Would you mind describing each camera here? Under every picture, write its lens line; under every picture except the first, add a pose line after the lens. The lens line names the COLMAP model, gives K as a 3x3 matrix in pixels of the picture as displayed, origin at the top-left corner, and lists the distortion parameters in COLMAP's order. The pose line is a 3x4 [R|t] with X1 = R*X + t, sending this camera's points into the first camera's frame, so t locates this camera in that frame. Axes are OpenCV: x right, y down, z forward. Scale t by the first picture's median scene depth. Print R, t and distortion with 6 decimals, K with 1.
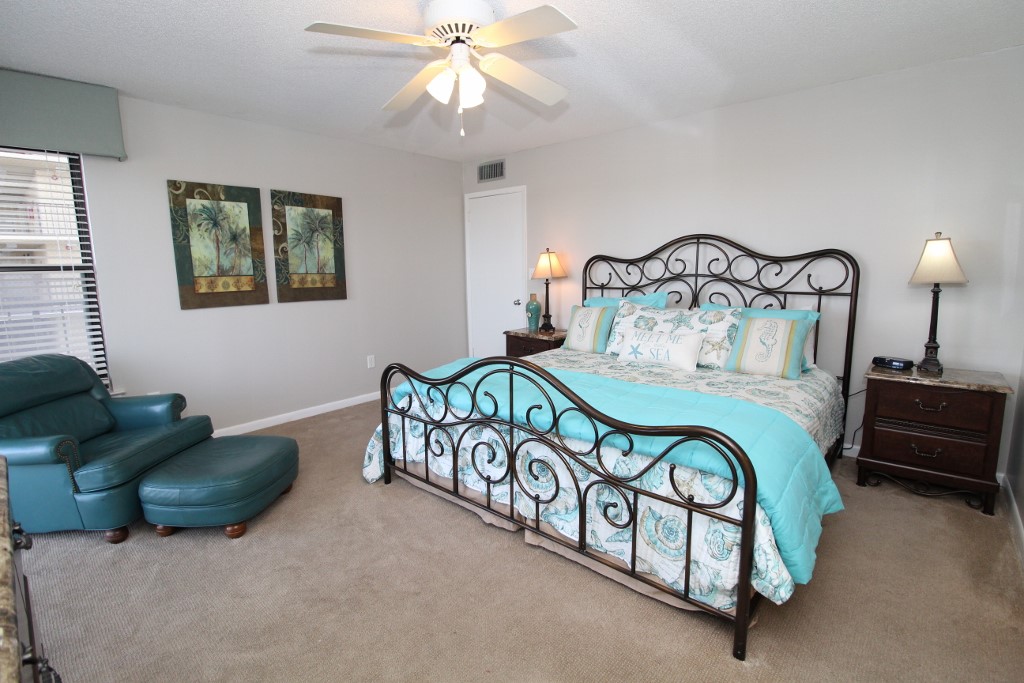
lens RADIAL K [[472.9, 0, 511.5], [0, 472.9, 340.4], [0, 0, 1]] dist [-0.003509, -0.000879]
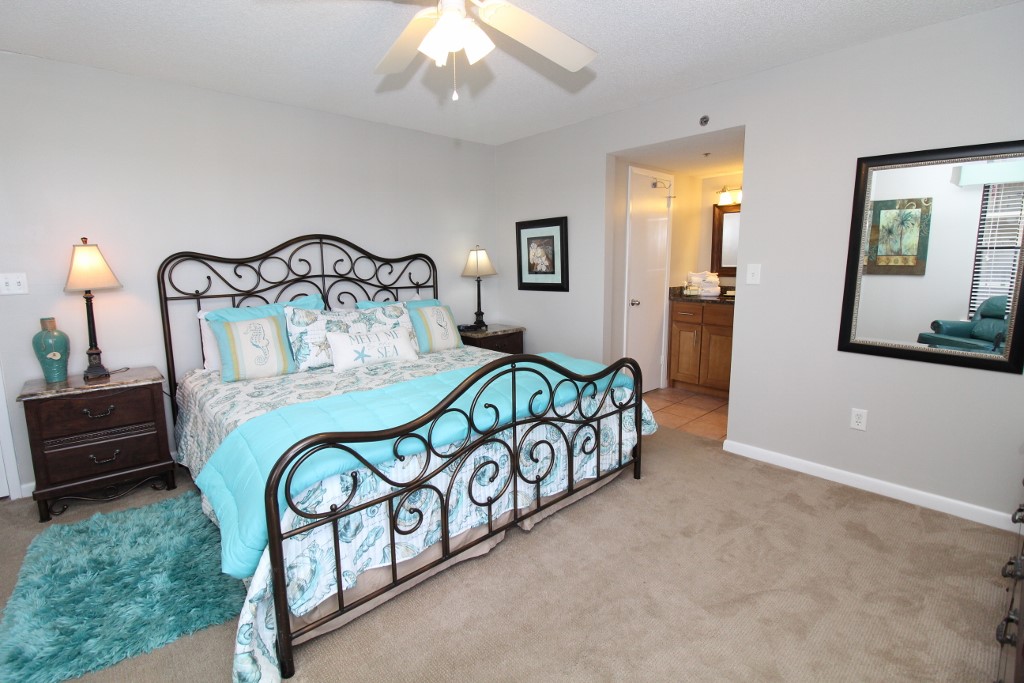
lens RADIAL K [[472.9, 0, 517.2], [0, 472.9, 335.6], [0, 0, 1]] dist [-0.003509, -0.000879]
pose [[0.096645, -0.140776, 0.985313, -0.609539], [0.163565, 0.978735, 0.123792, -0.078842], [-0.981787, 0.149199, 0.117616, 0.553029]]
